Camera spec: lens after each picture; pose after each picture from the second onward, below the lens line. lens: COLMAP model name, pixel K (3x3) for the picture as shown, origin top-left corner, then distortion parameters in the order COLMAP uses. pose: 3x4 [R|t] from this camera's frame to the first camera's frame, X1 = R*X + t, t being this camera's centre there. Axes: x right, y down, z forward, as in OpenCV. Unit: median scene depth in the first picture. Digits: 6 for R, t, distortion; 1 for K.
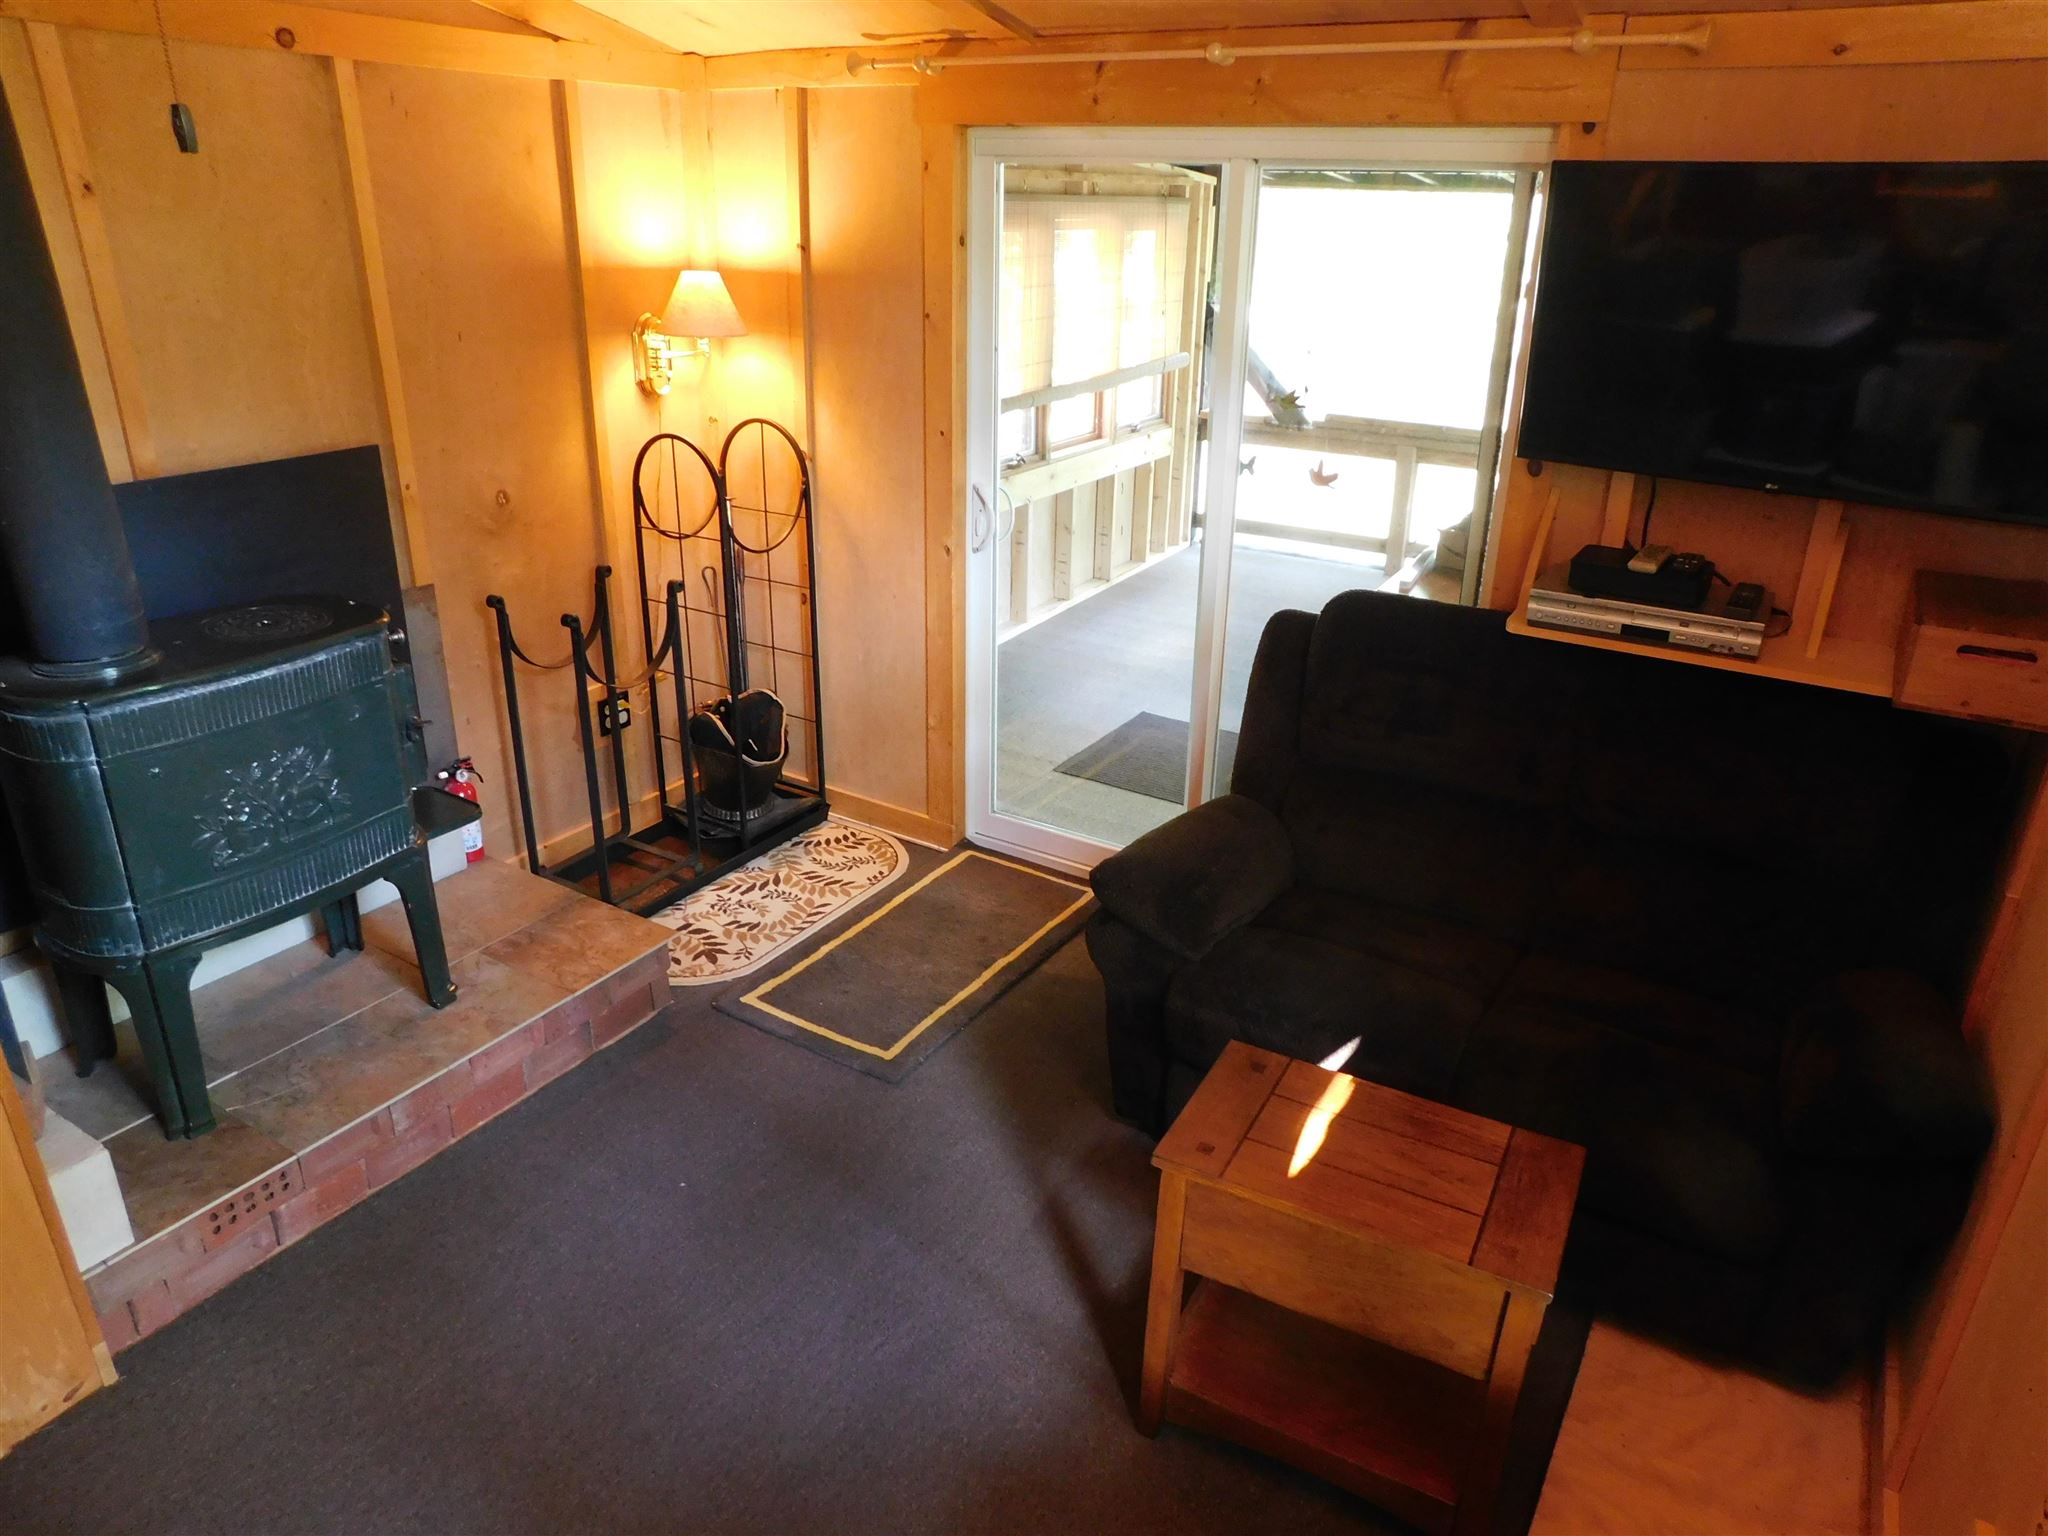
lens RADIAL K [[1353.4, 0, 1024.6], [0, 1353.4, 764.2], [0, 0, 1]] dist [-0.068111, 0.053169]
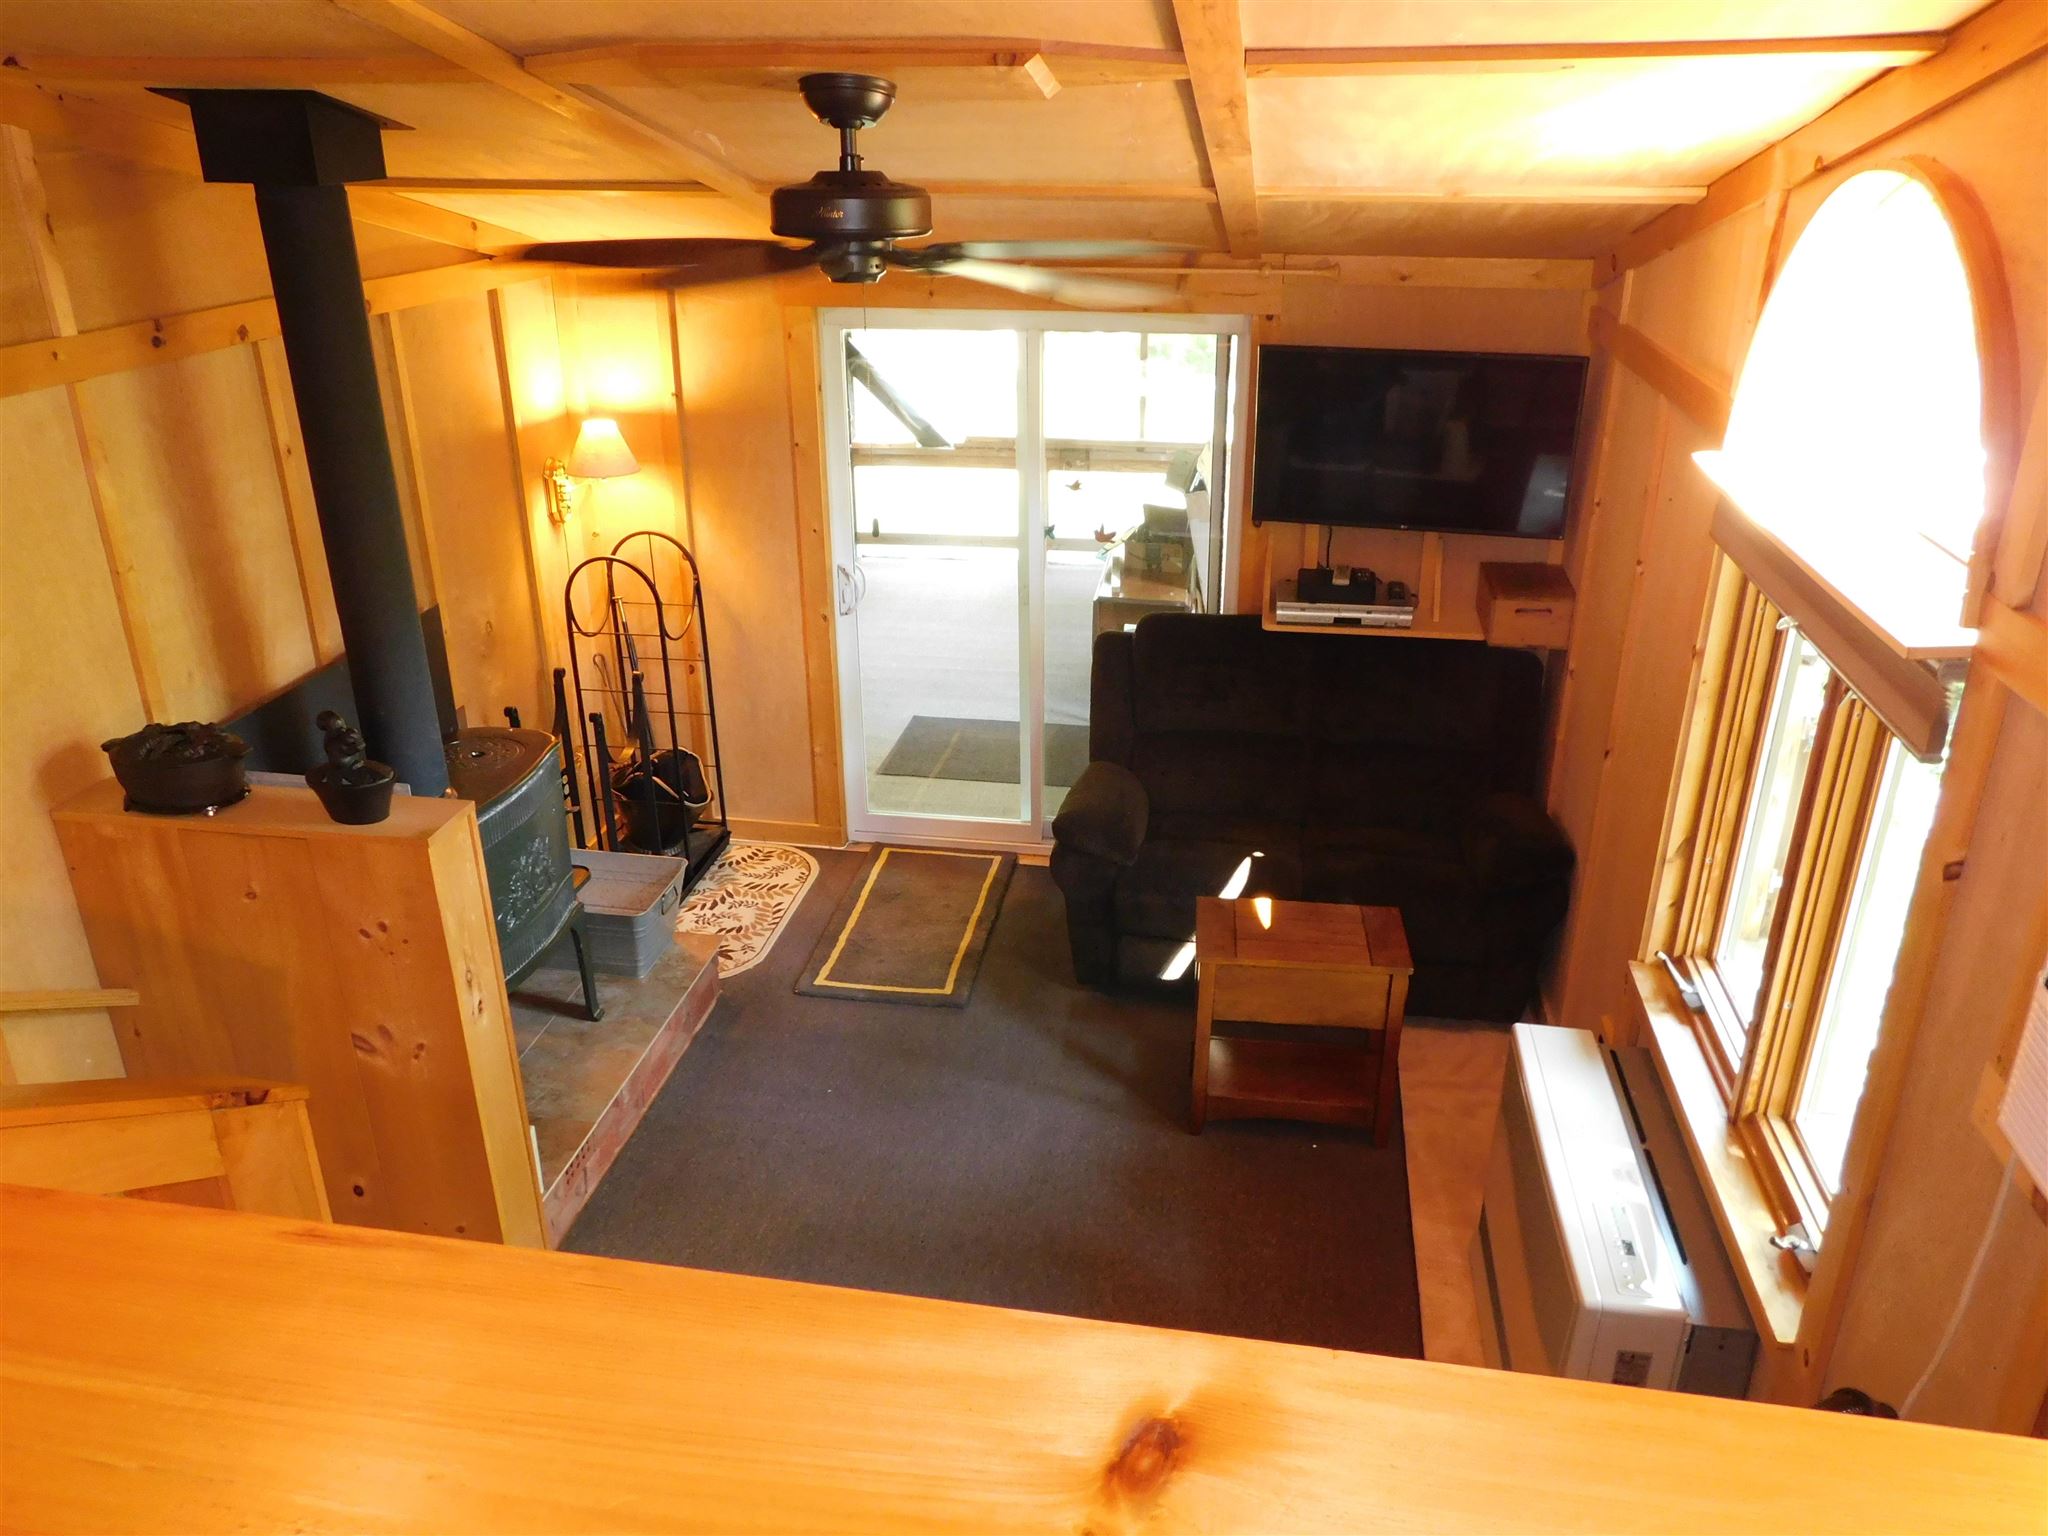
lens RADIAL K [[1511.5, 0, 1027.1], [0, 1511.5, 773.8], [0, 0, 1]] dist [-0.003573, -0.000259]
pose [[0.924448, -0.173940, 0.339323, -0.416447], [0.168530, 0.984641, 0.045593, -0.045634], [-0.342042, 0.015037, 0.939564, -0.455497]]
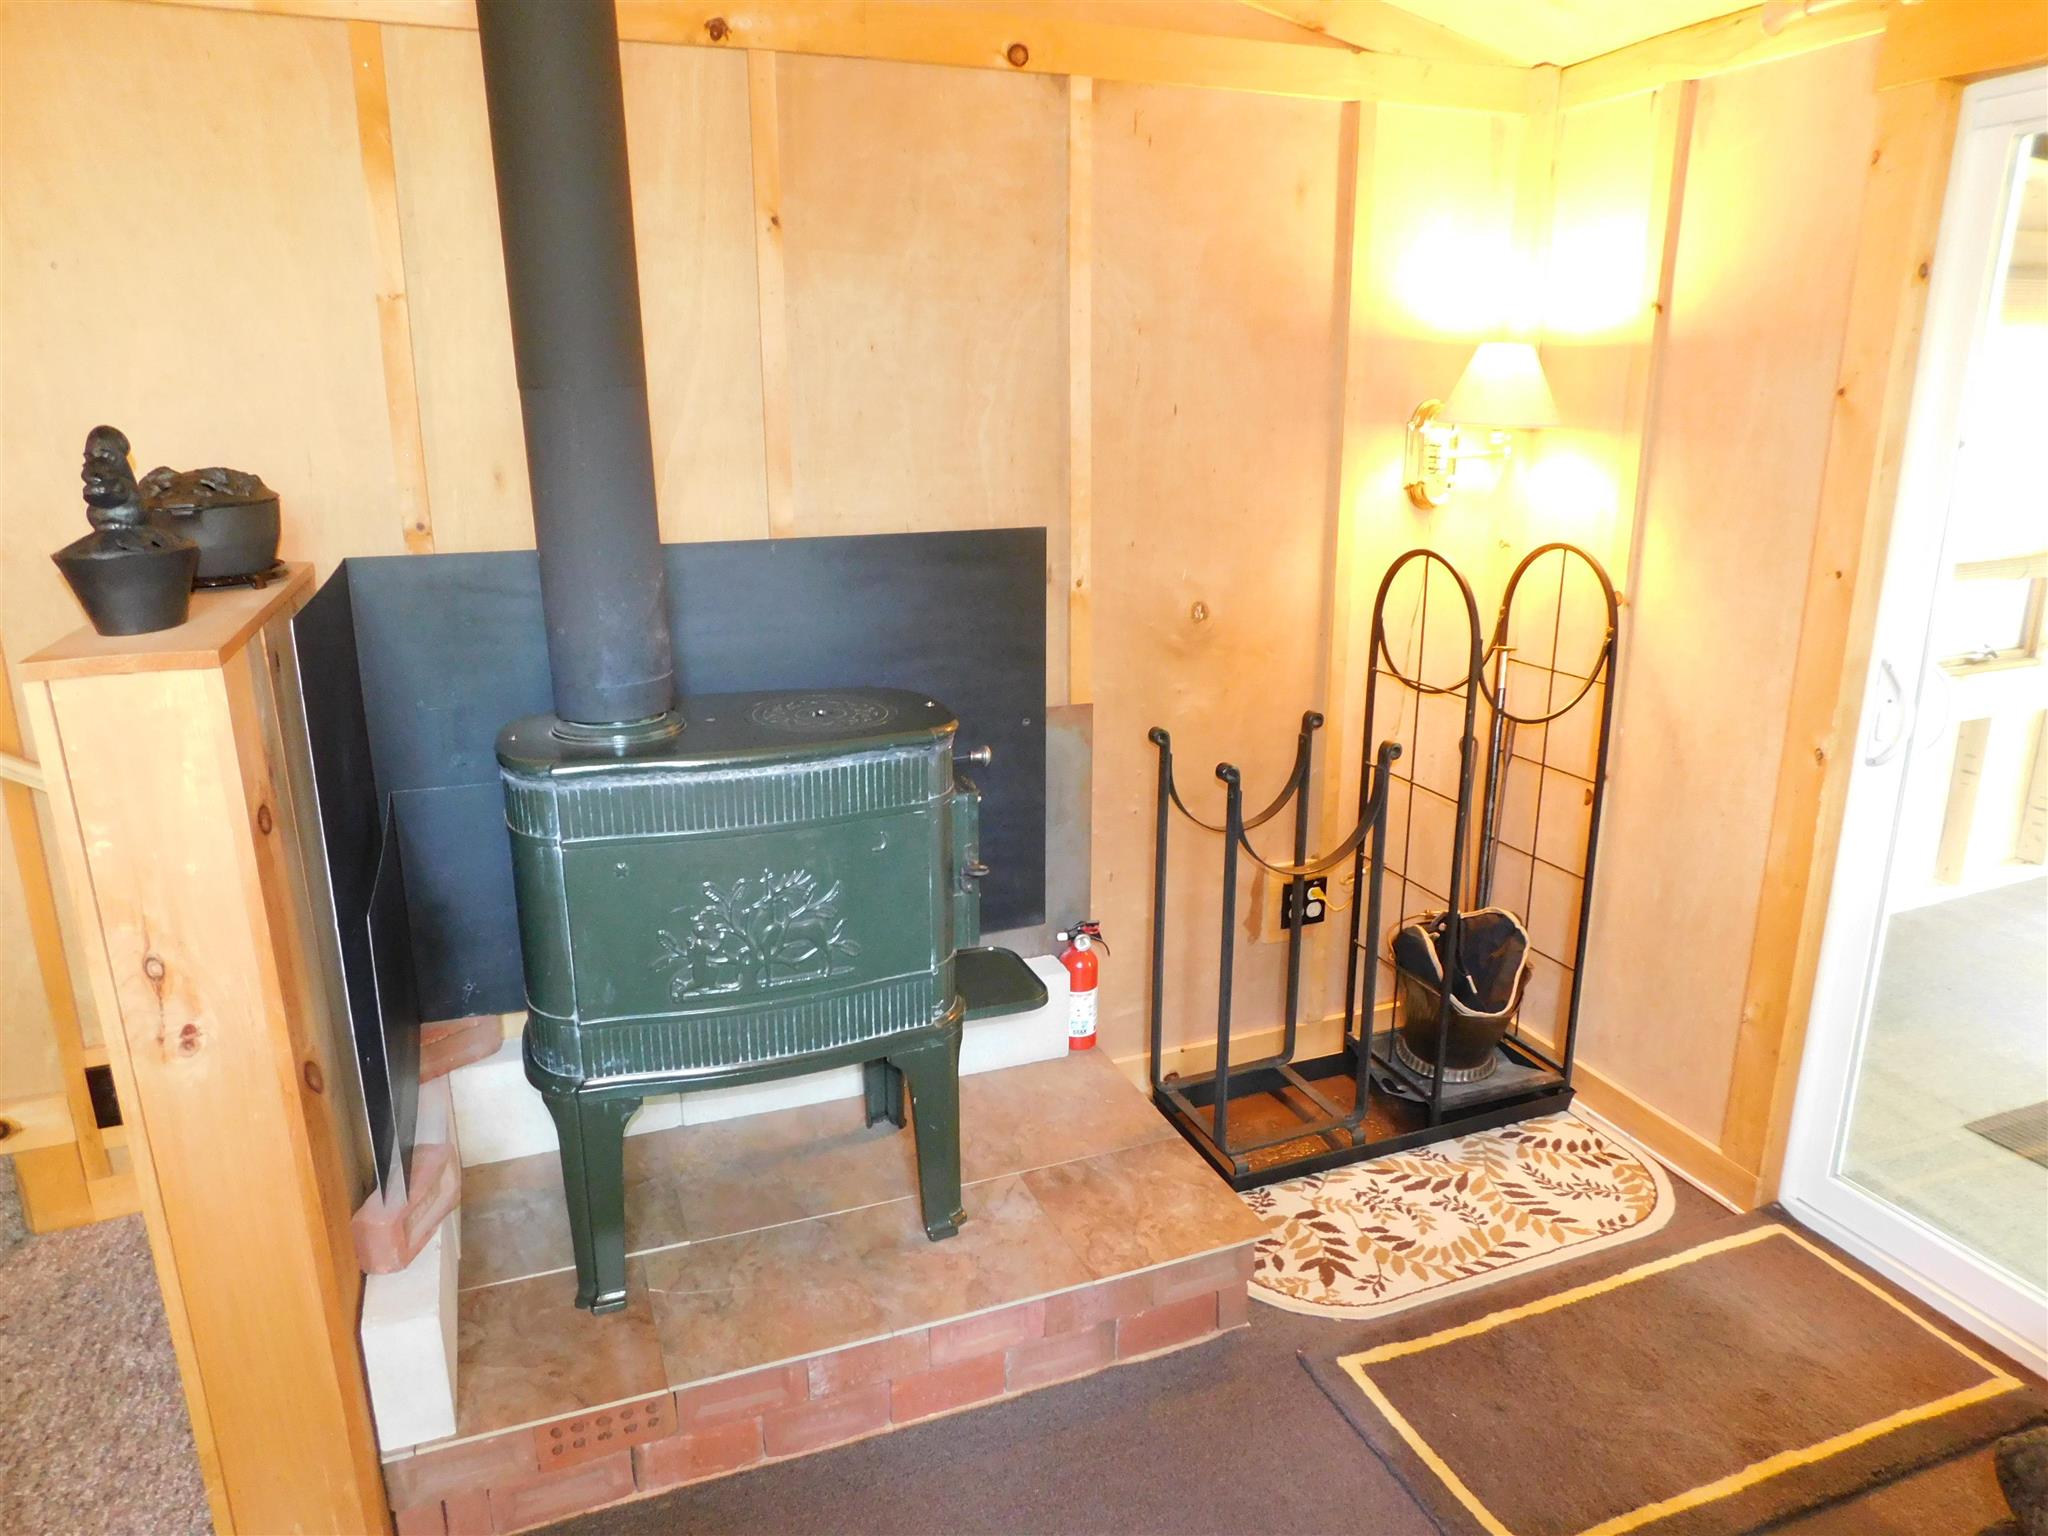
lens RADIAL K [[1353.4, 0, 1024.6], [0, 1353.4, 764.2], [0, 0, 1]] dist [-0.068111, 0.053169]
pose [[0.798853, 0.140064, -0.584993, 0.011214], [-0.214269, 0.974981, -0.059162, -0.038896], [0.562070, 0.172608, 0.808878, 0.296141]]
